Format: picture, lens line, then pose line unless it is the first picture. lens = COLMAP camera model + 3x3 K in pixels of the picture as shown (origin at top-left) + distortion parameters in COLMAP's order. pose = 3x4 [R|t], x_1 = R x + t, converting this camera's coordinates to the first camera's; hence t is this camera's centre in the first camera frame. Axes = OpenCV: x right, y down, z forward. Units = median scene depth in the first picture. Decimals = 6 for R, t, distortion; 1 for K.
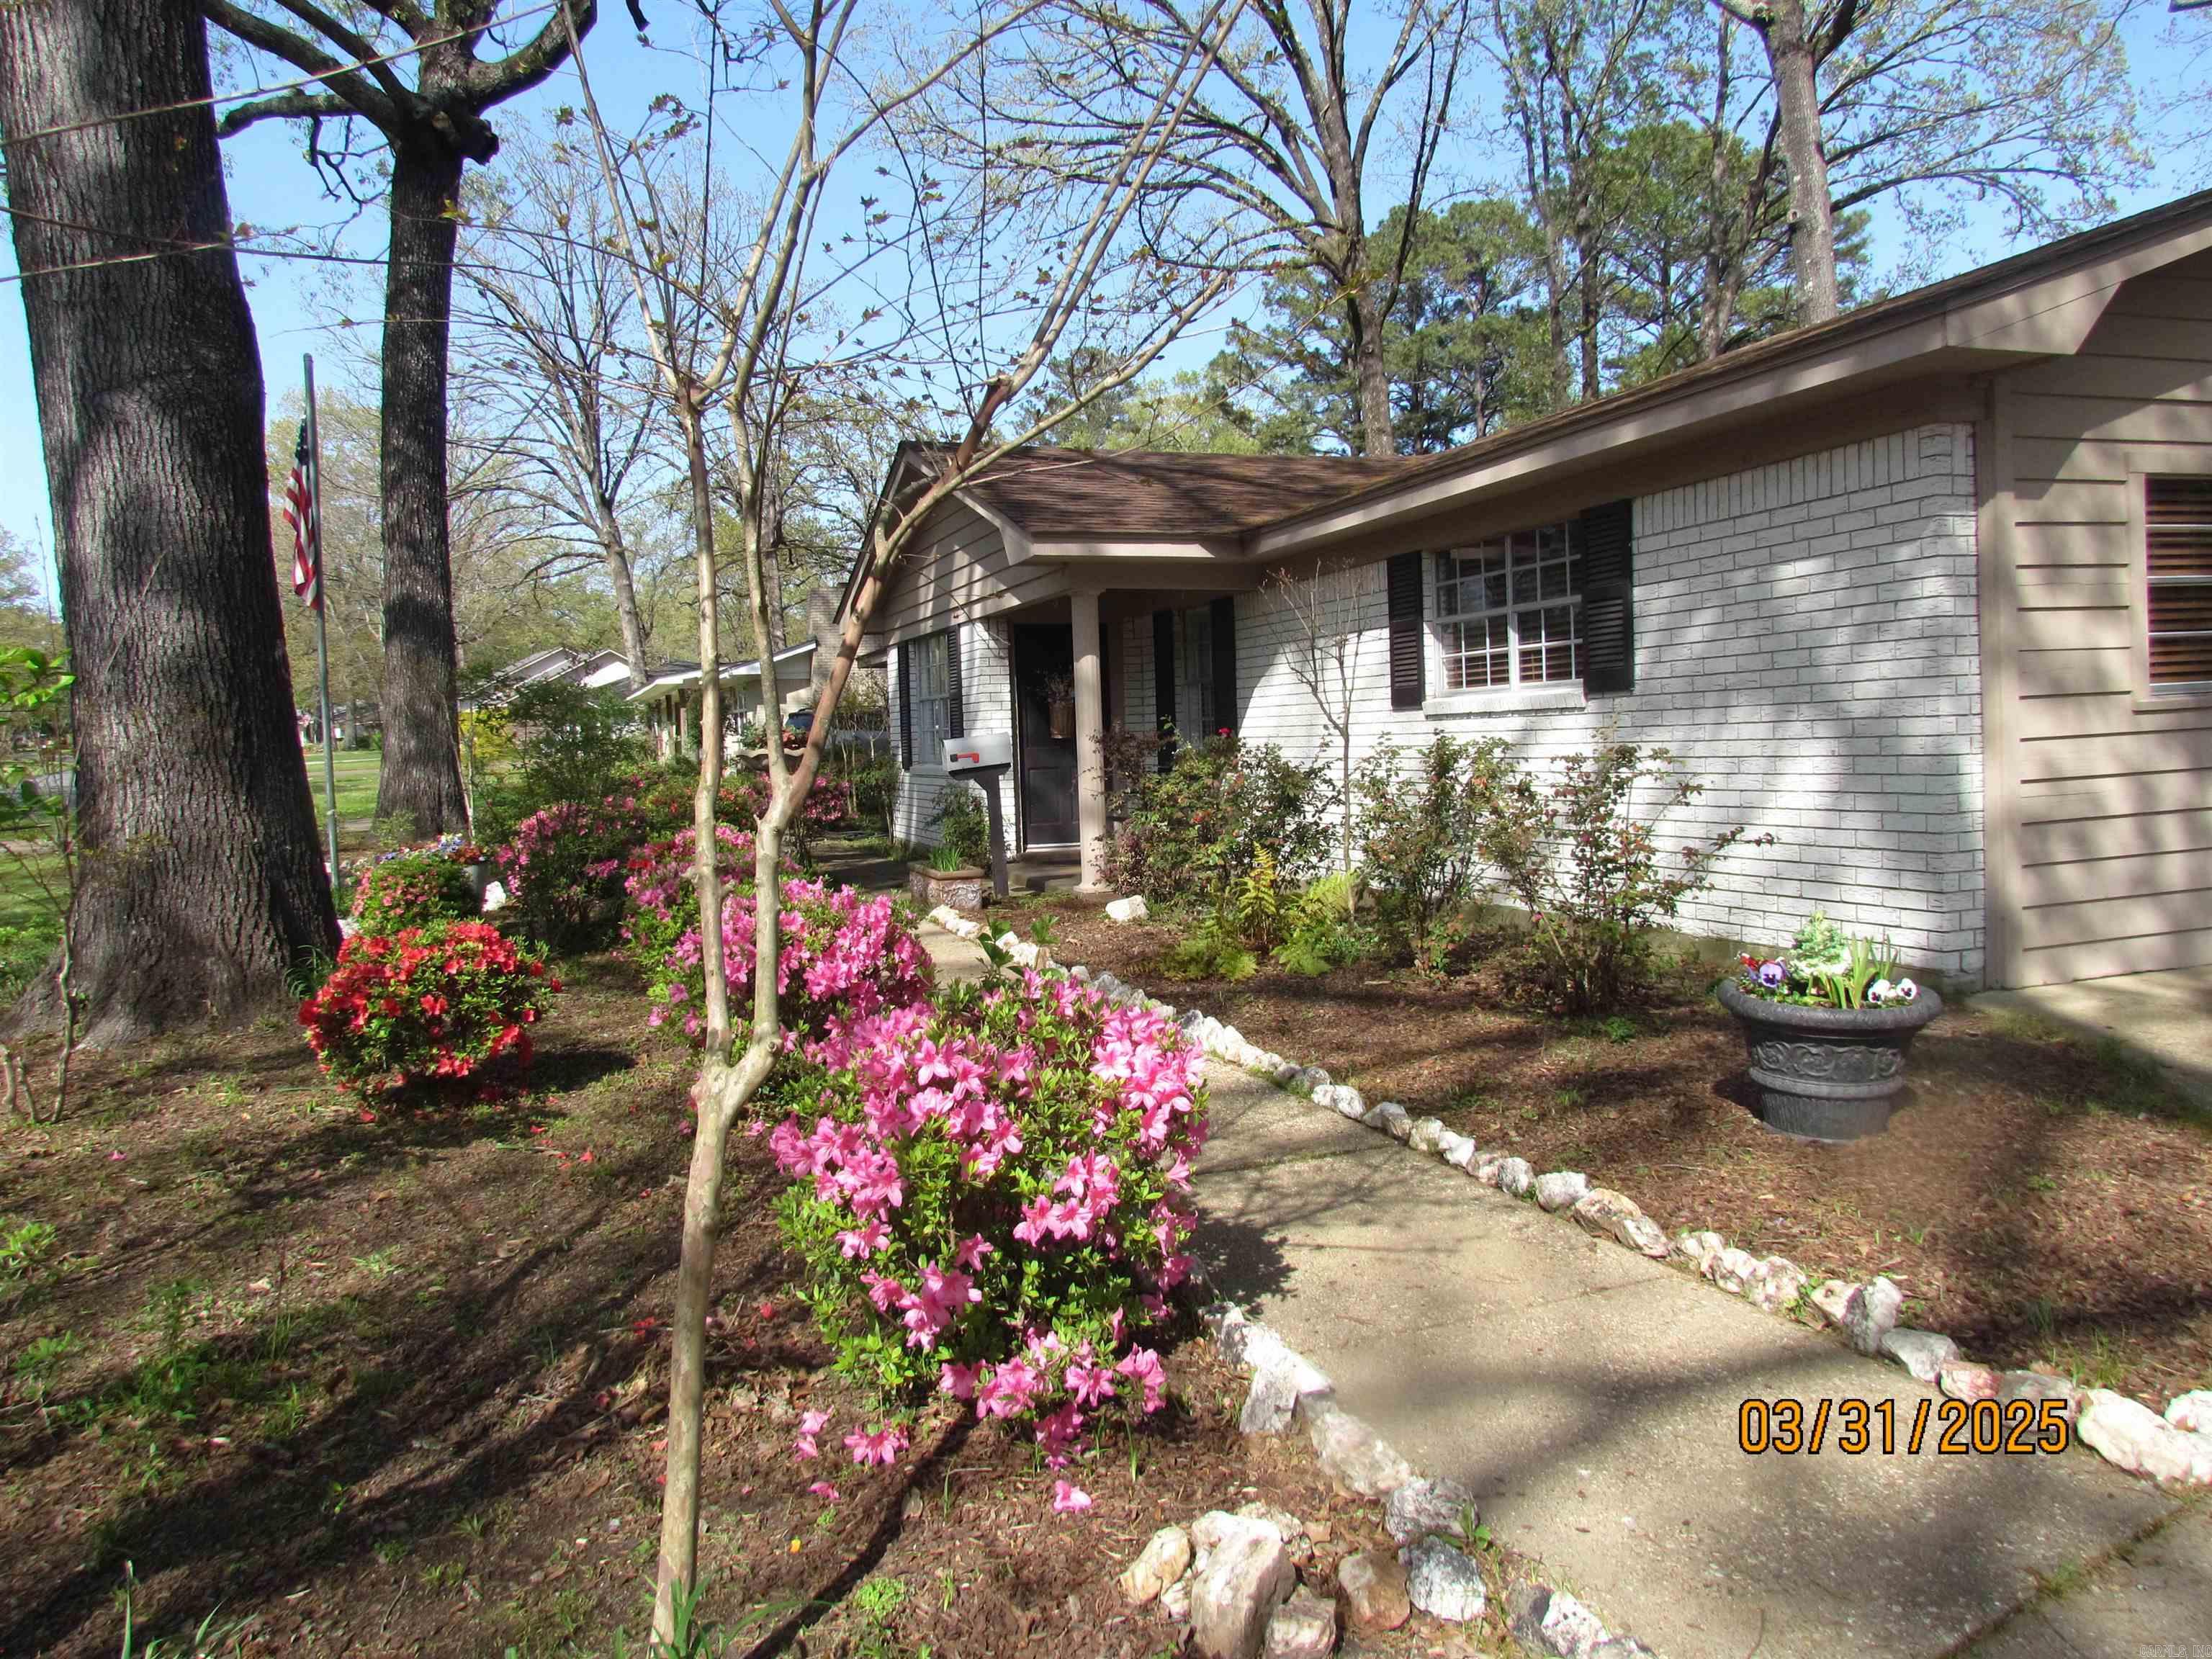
lens RADIAL K [[1576.1, 0, 1106.0], [0, 1576.1, 829.5], [0, 0, 1]] dist [-0.003014, -0.006557]
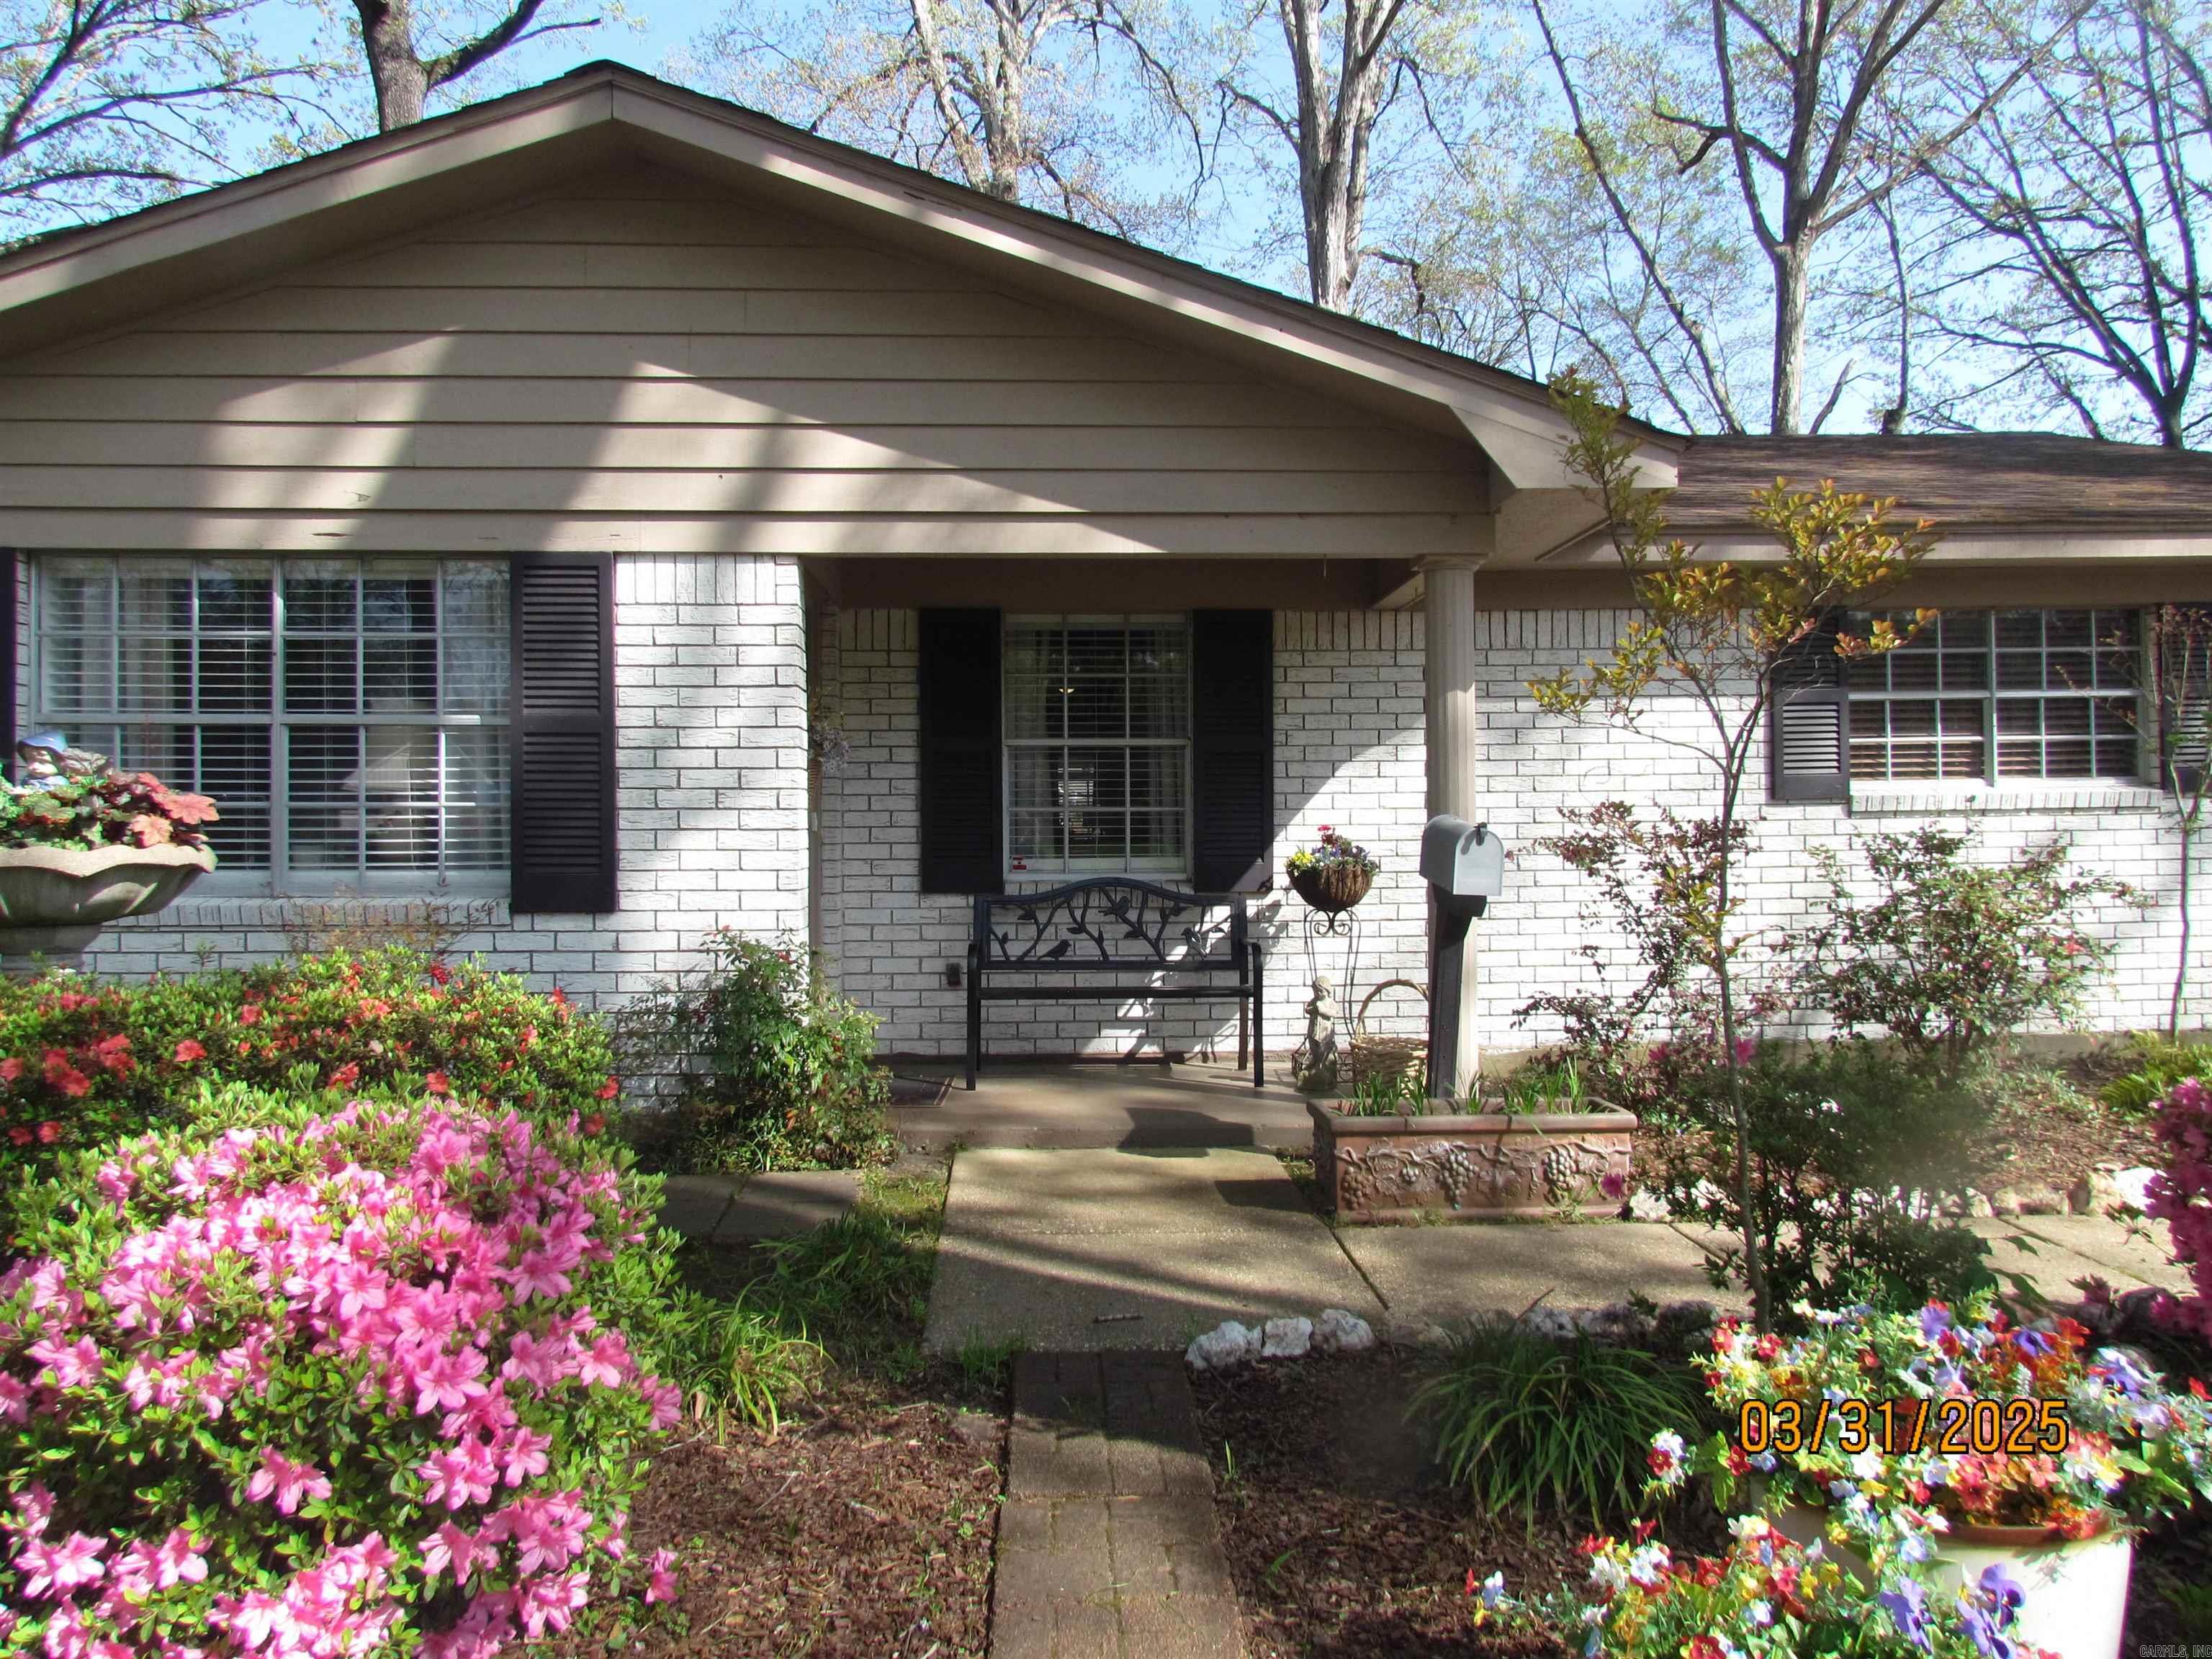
lens RADIAL K [[1536.9, 0, 1109.6], [0, 1536.9, 761.8], [0, 0, 1]] dist [-0.007352, -0.006656]
pose [[0.269937, 0.070734, 0.960276, -0.664460], [0.063676, 0.993804, -0.091103, -0.054012], [-0.960770, 0.085738, 0.263760, 1.207222]]
